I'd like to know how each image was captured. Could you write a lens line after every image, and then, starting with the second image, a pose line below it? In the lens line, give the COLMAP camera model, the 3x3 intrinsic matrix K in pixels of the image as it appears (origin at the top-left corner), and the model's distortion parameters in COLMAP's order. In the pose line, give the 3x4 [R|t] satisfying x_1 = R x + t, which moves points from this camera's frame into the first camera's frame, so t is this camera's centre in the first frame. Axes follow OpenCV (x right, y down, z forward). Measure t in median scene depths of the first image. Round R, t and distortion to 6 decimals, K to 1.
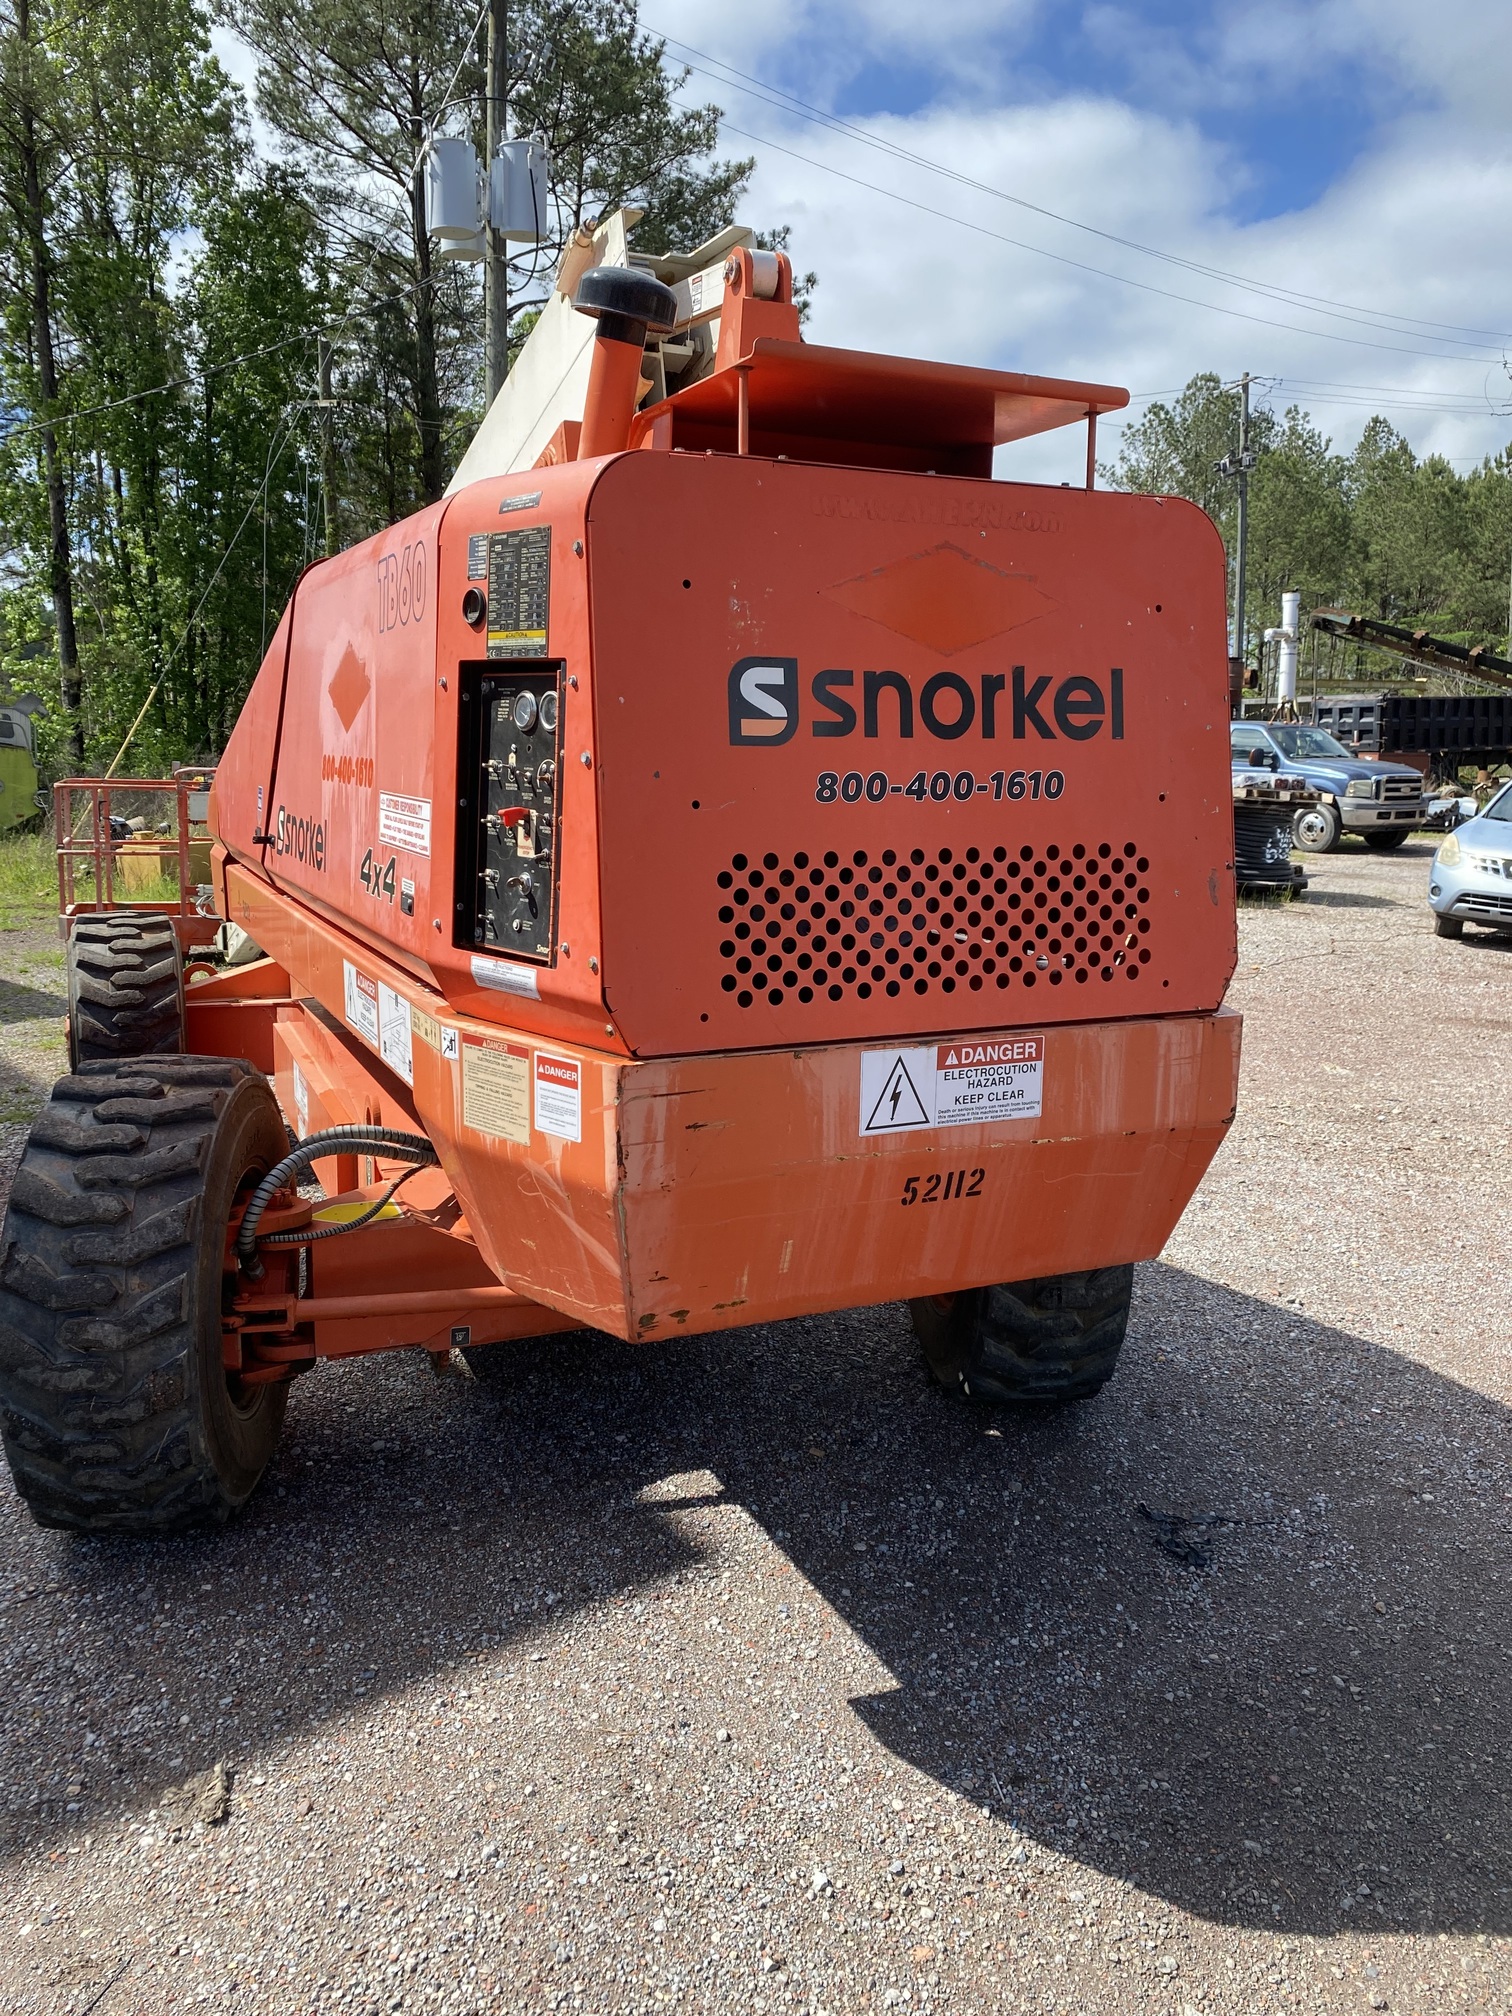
lens RADIAL K [[1536.1, 0, 776.0], [0, 1536.1, 999.1], [0, 0, 1]] dist [0.011628, -0.003289]
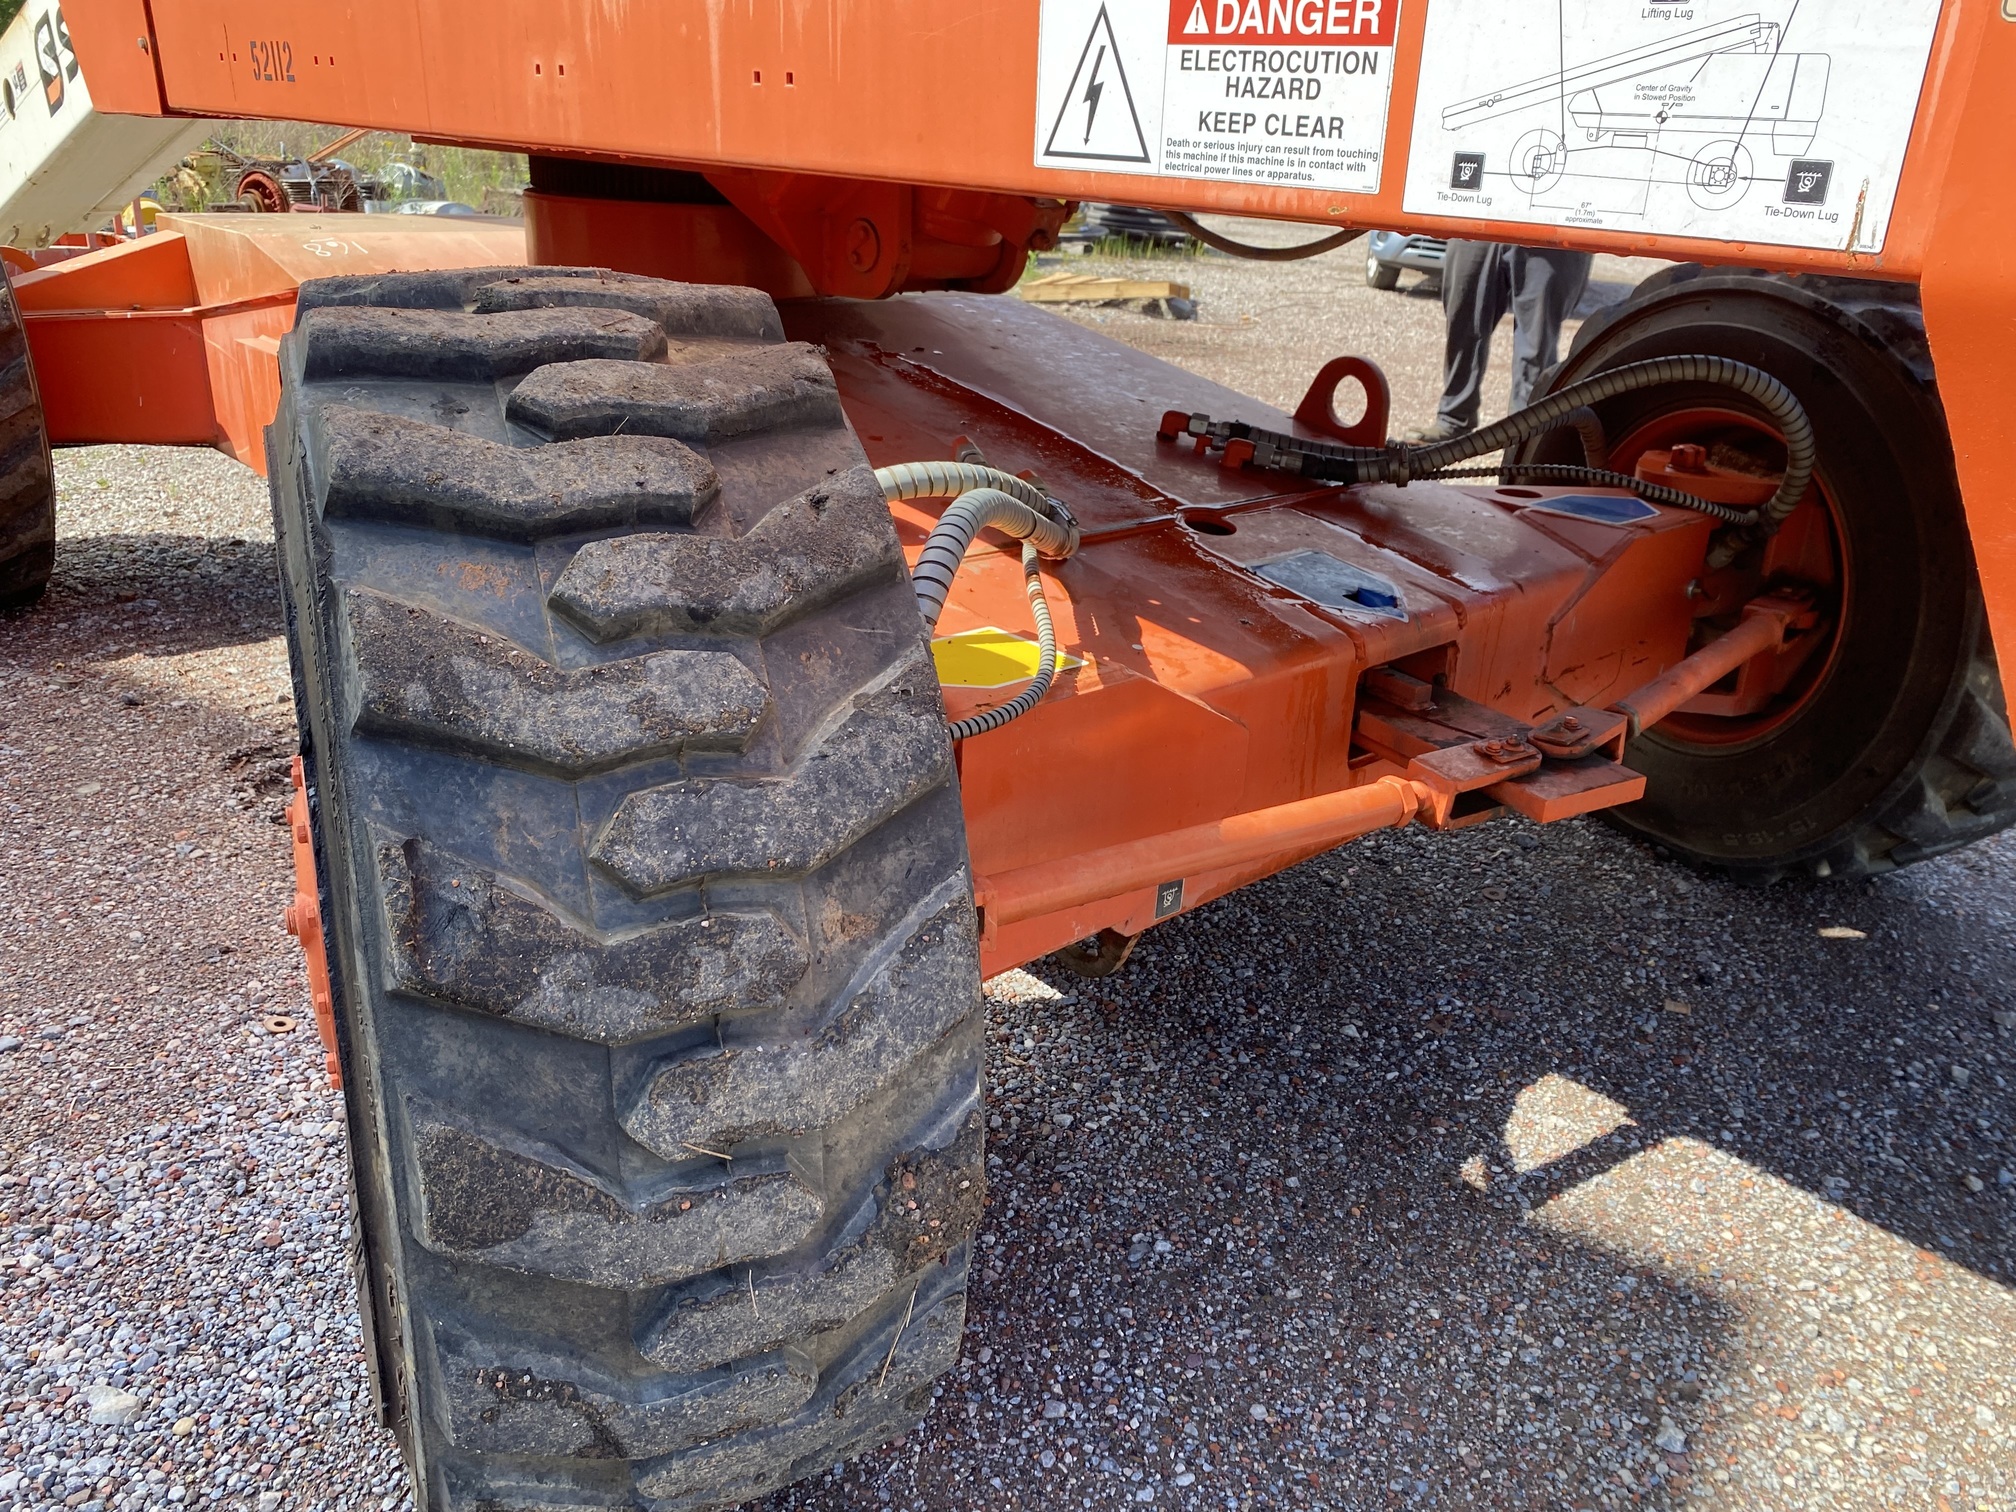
lens RADIAL K [[1566.1, 0, 1021.2], [0, 1566.1, 750.3], [0, 0, 1]] dist [0.018328, 0.005658]
pose [[0.946429, -0.095765, 0.308386, -0.600135], [0.026059, 0.974548, 0.222658, 0.097408], [-0.321860, -0.202694, 0.924836, 0.867571]]
